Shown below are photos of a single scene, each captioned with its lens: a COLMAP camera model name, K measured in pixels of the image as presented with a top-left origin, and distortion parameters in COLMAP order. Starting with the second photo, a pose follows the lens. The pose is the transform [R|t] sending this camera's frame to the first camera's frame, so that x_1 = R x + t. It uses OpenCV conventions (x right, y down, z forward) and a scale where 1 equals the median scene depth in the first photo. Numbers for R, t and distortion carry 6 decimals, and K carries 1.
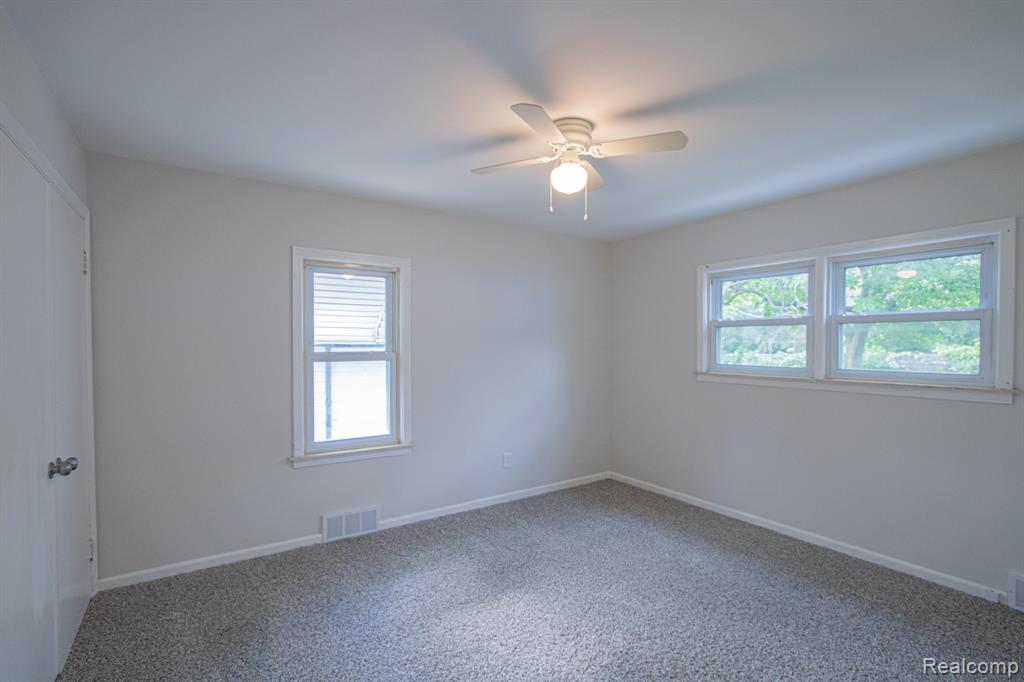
lens RADIAL K [[469.5, 0, 512.0], [0, 469.5, 341.0], [0, 0, 1]] dist [-0.001875, -0.000320]
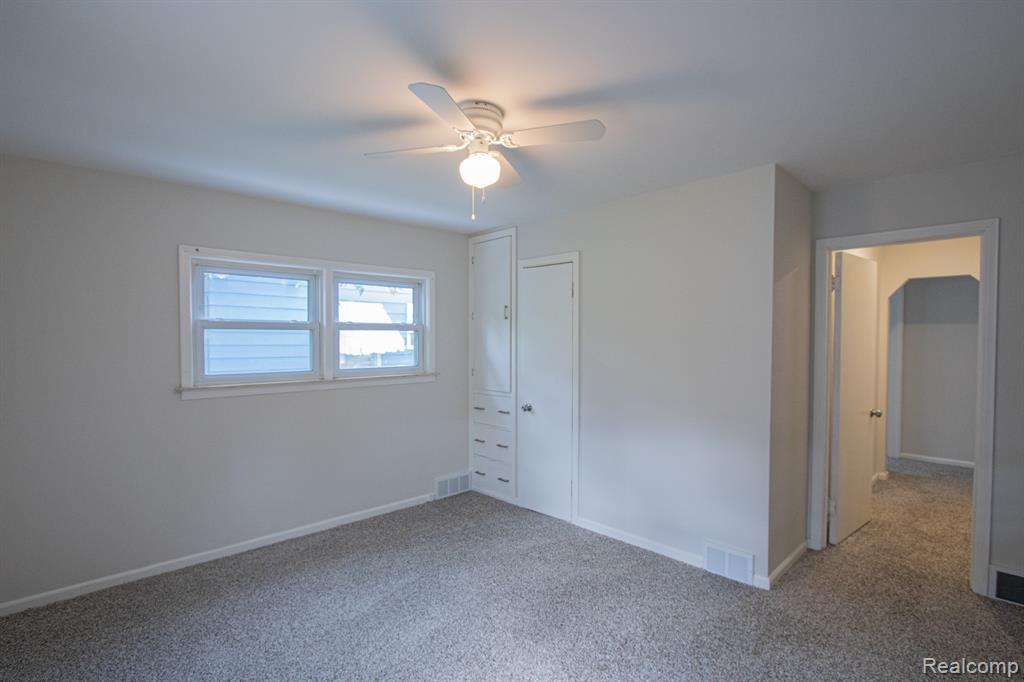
lens RADIAL K [[507.2, 0, 511.0], [0, 507.2, 352.1], [0, 0, 1]] dist [-0.000921, -0.000511]
pose [[-0.159002, -0.026105, 0.986933, -0.605333], [0.000790, 0.999647, 0.026569, -0.015341], [-0.987278, 0.005004, -0.158925, 0.777075]]
